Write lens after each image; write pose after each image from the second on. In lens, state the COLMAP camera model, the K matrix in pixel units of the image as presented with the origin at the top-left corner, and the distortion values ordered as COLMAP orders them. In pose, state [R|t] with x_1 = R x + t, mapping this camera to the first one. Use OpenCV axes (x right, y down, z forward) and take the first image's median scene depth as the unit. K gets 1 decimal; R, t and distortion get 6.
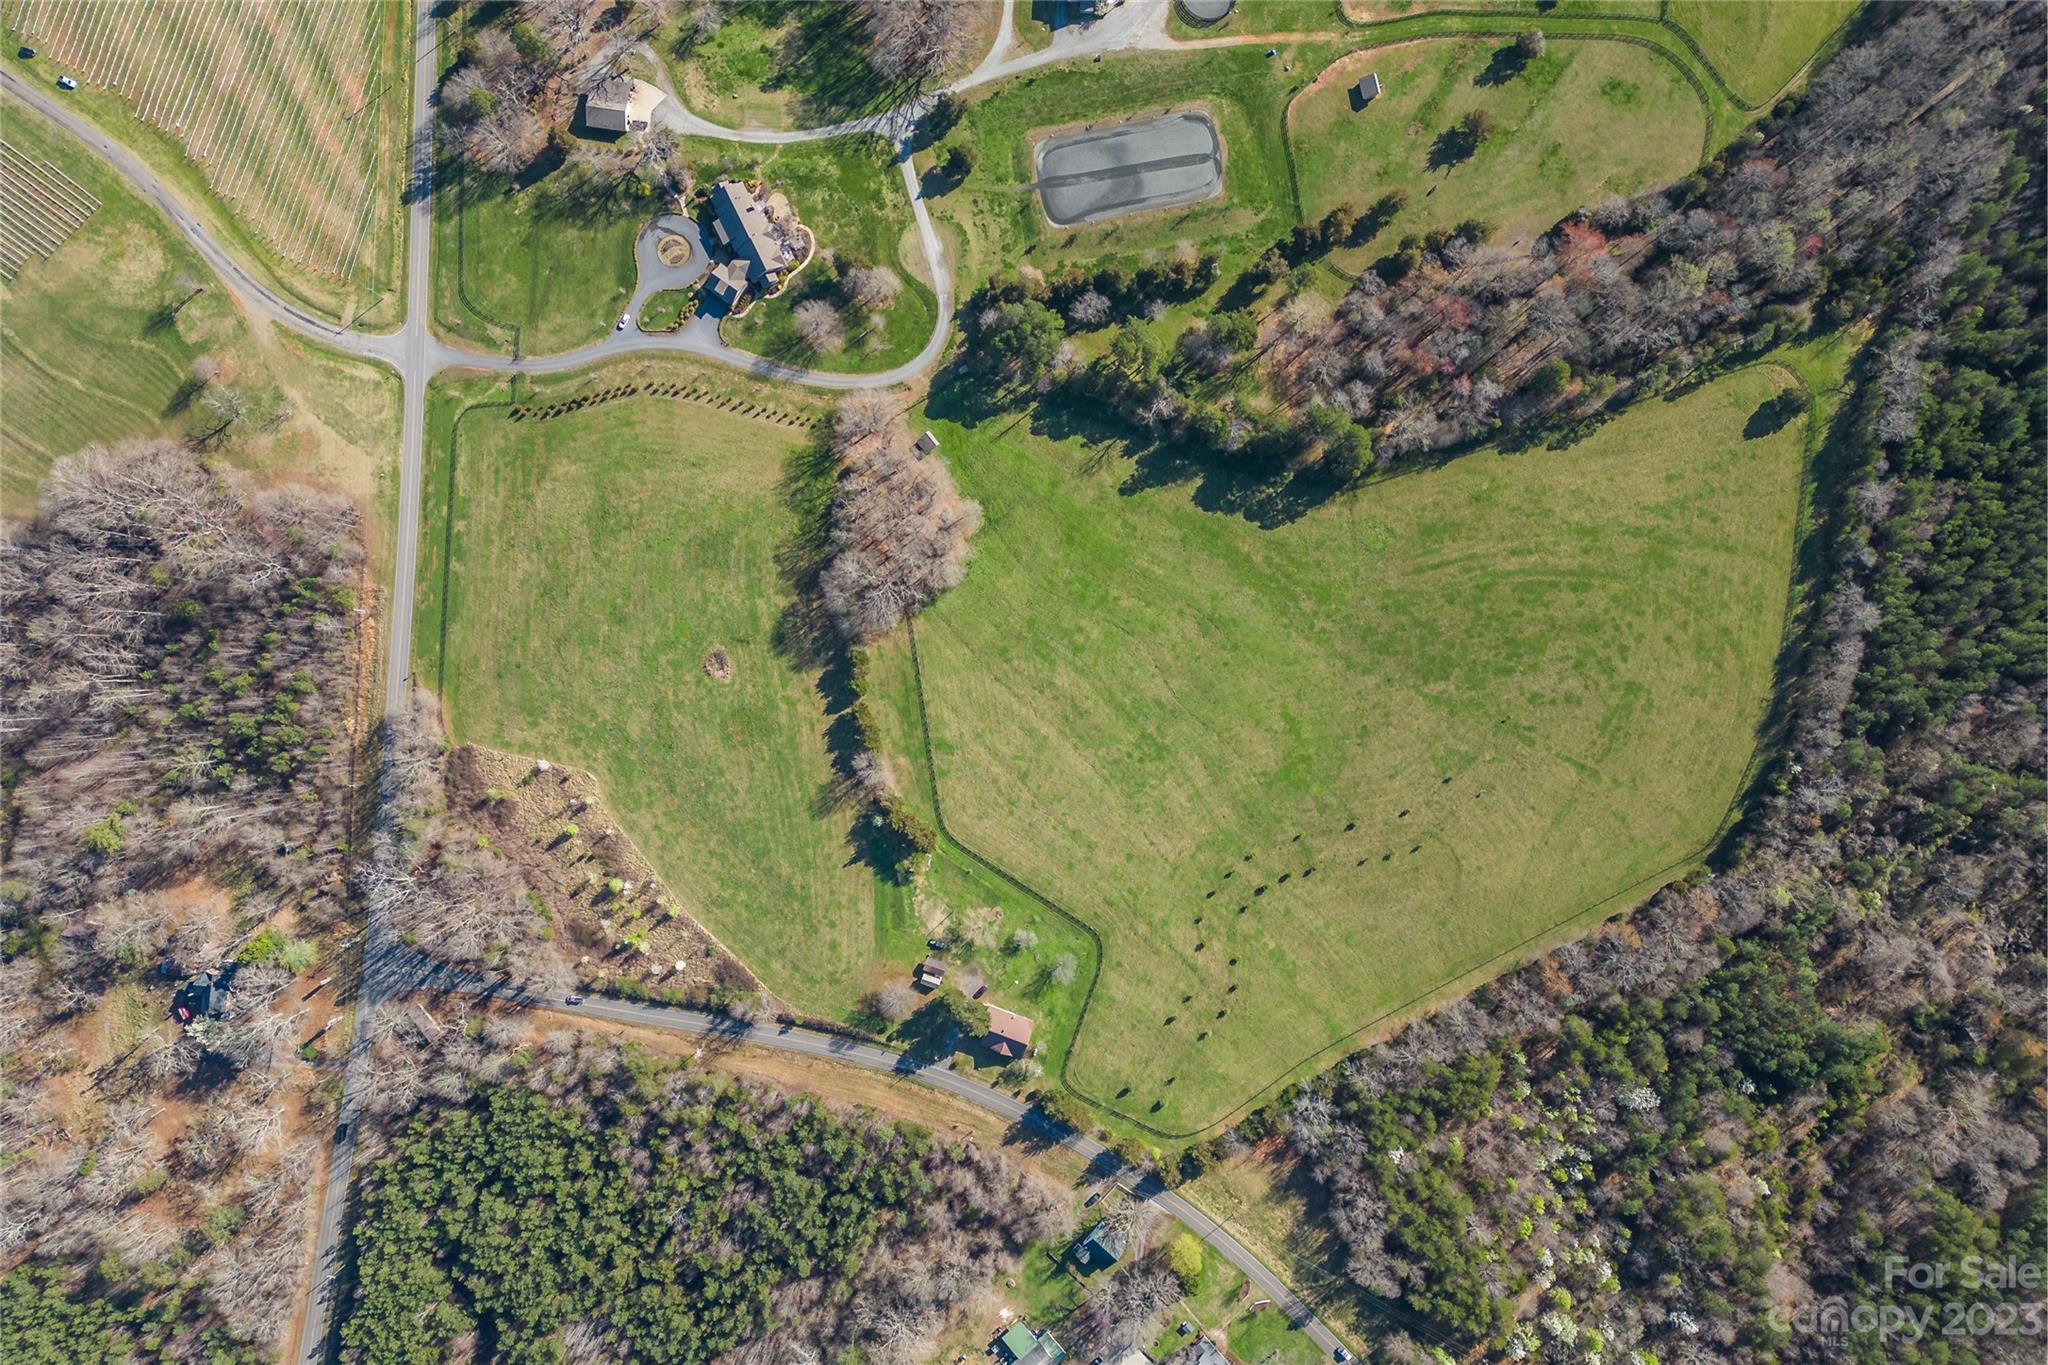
lens RADIAL K [[1421.3, 0, 1026.7], [0, 1421.3, 688.2], [0, 0, 1]] dist [0.103849, -0.104584]
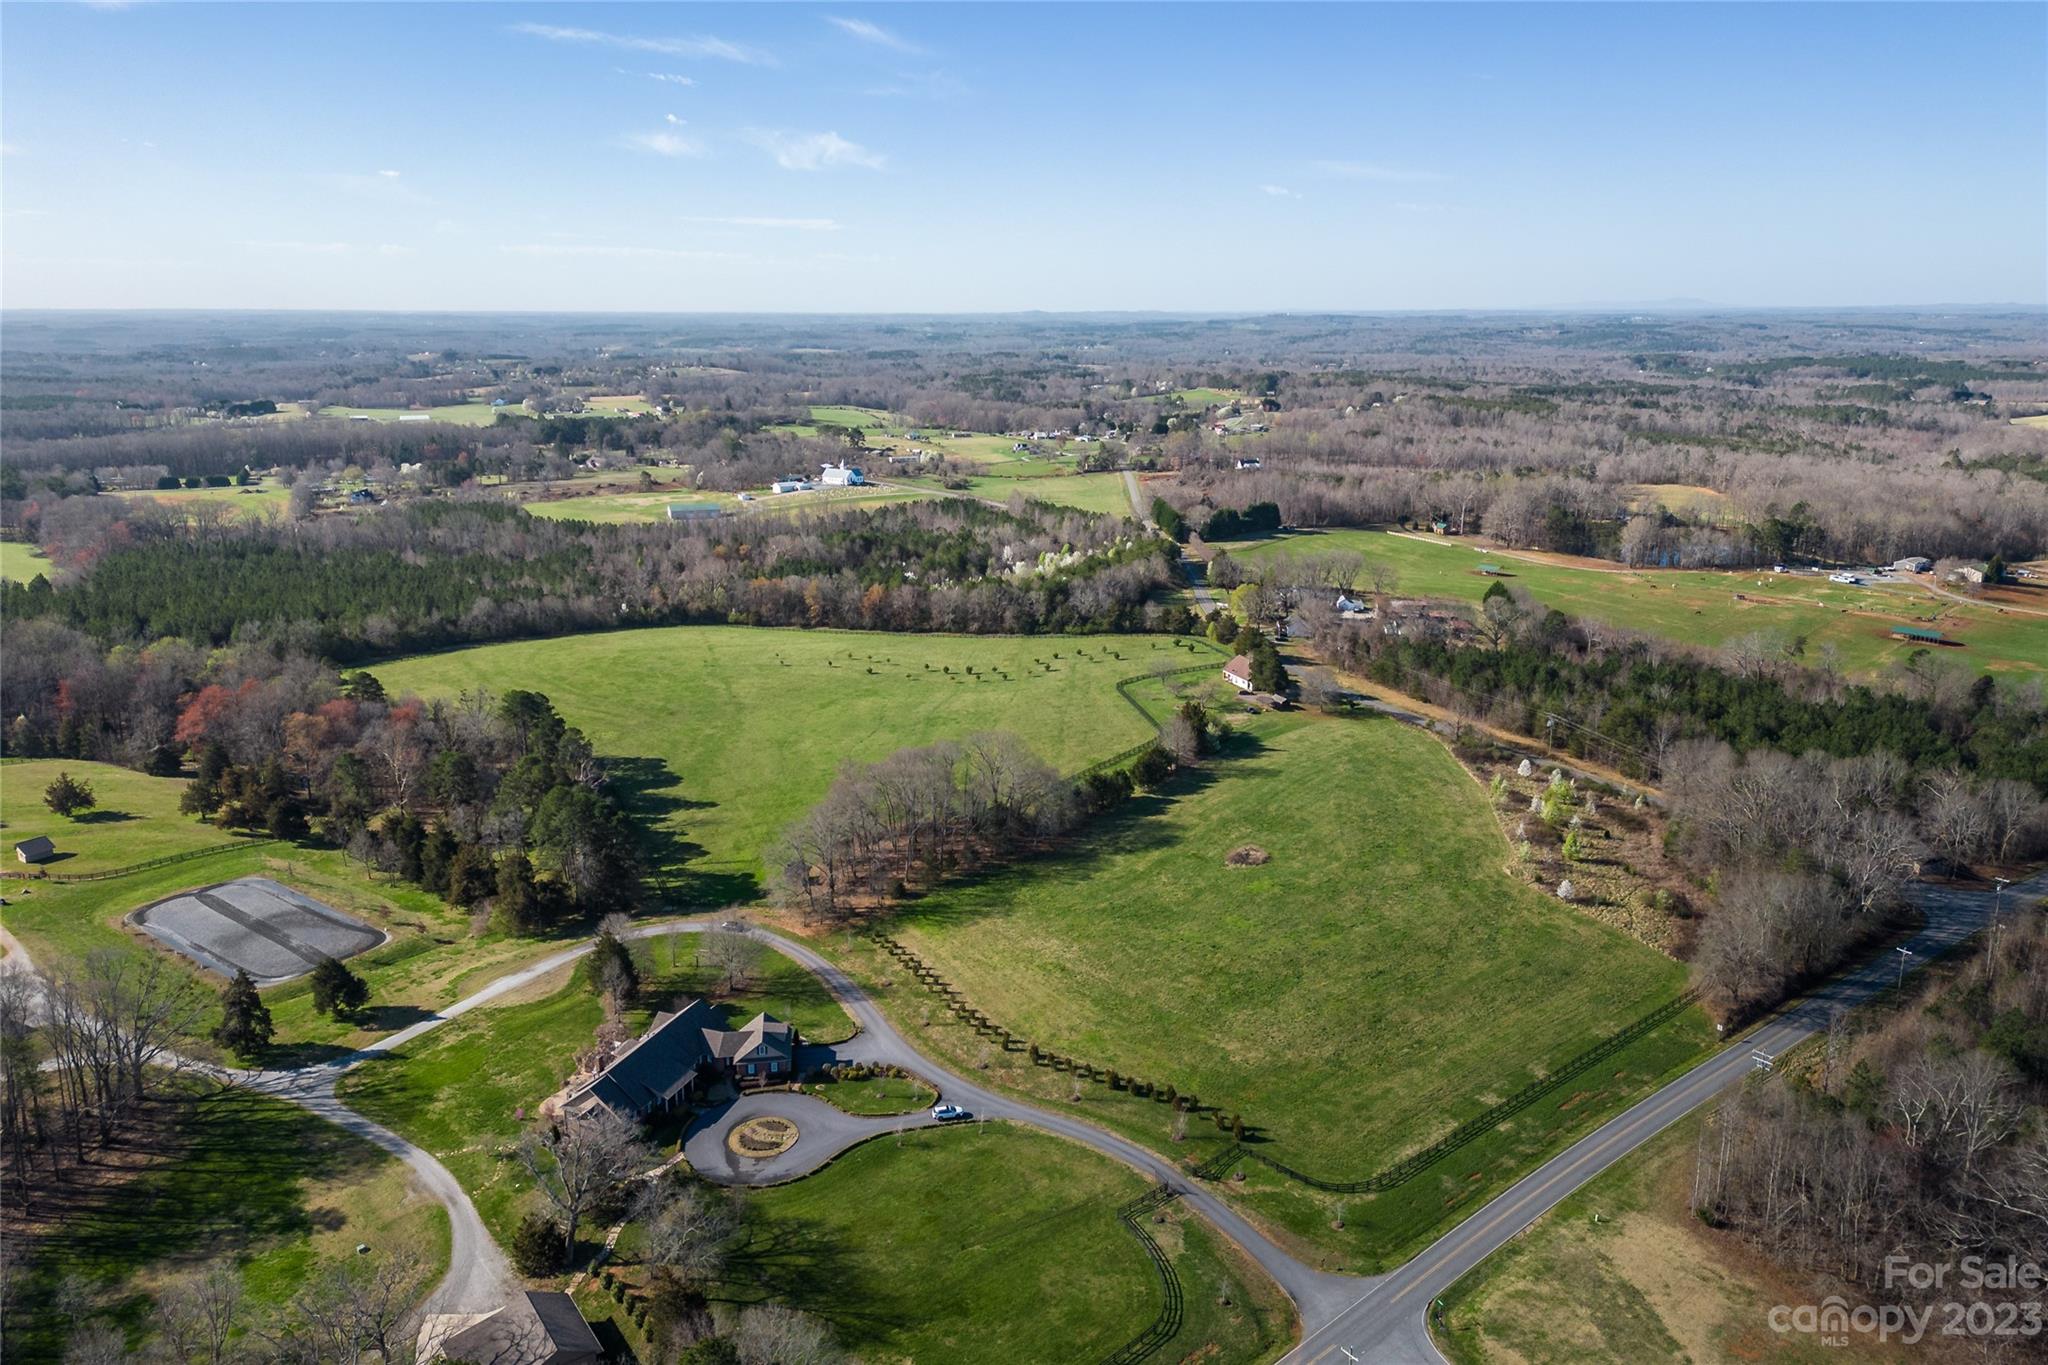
lens RADIAL K [[1421.3, 0, 1026.7], [0, 1421.3, 688.2], [0, 0, 1]] dist [0.103849, -0.104584]
pose [[-0.678441, -0.187421, 0.710346, -0.613168], [0.734648, -0.177196, 0.654900, -0.526138], [0.003128, 0.966165, 0.257905, 0.750629]]
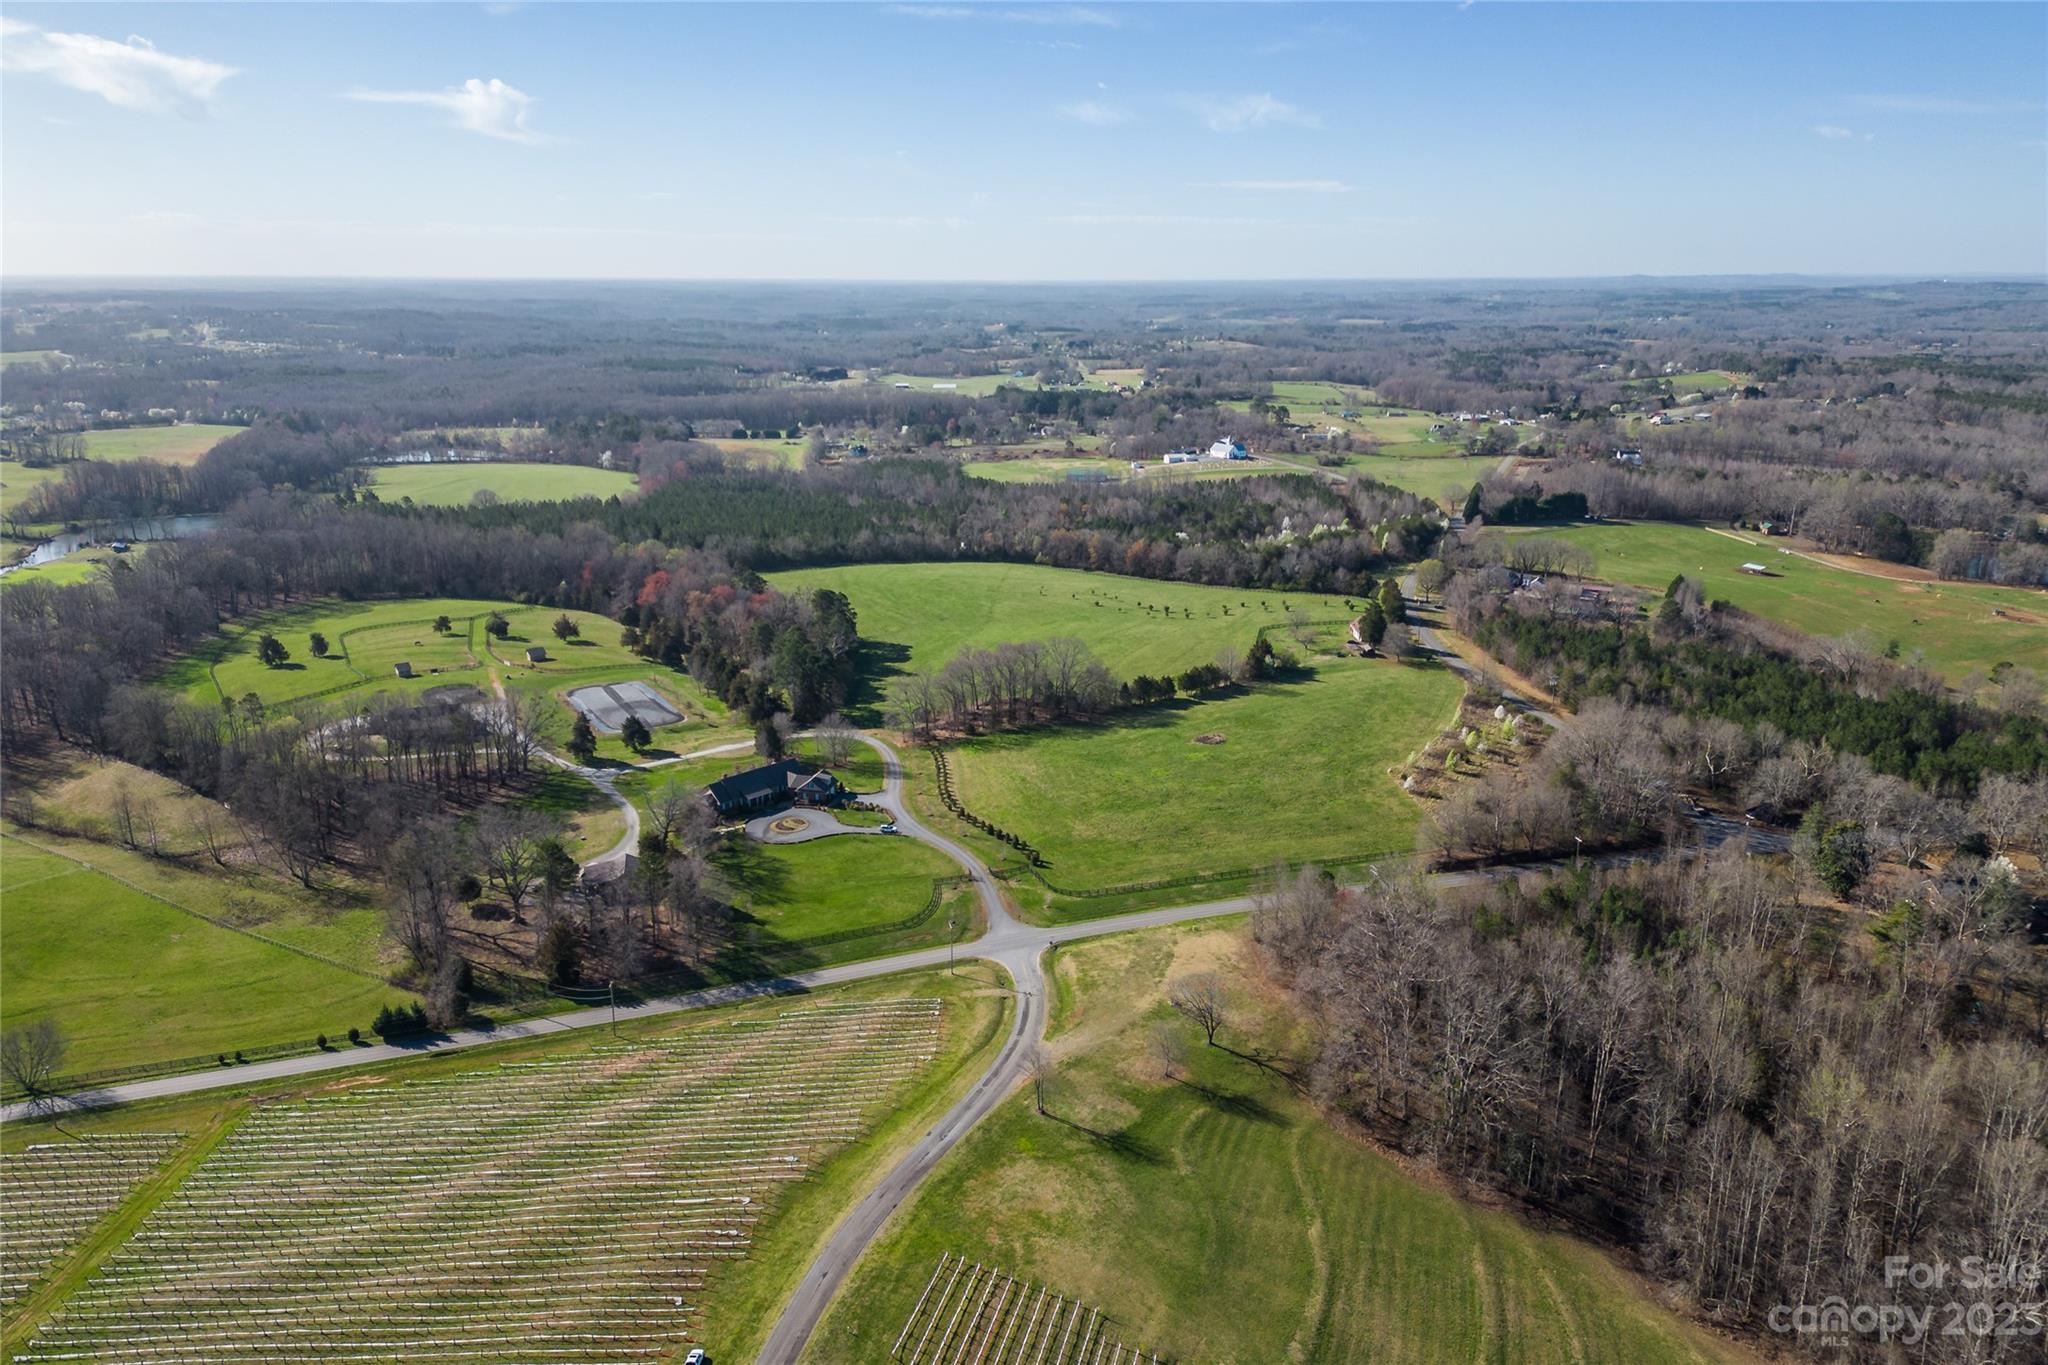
lens RADIAL K [[1421.3, 0, 1026.7], [0, 1421.3, 688.2], [0, 0, 1]] dist [0.103849, -0.104584]
pose [[-0.351947, -0.260099, 0.899156, -1.018687], [0.936020, -0.098100, 0.337999, -0.450124], [0.000294, 0.960586, 0.277984, 0.707170]]
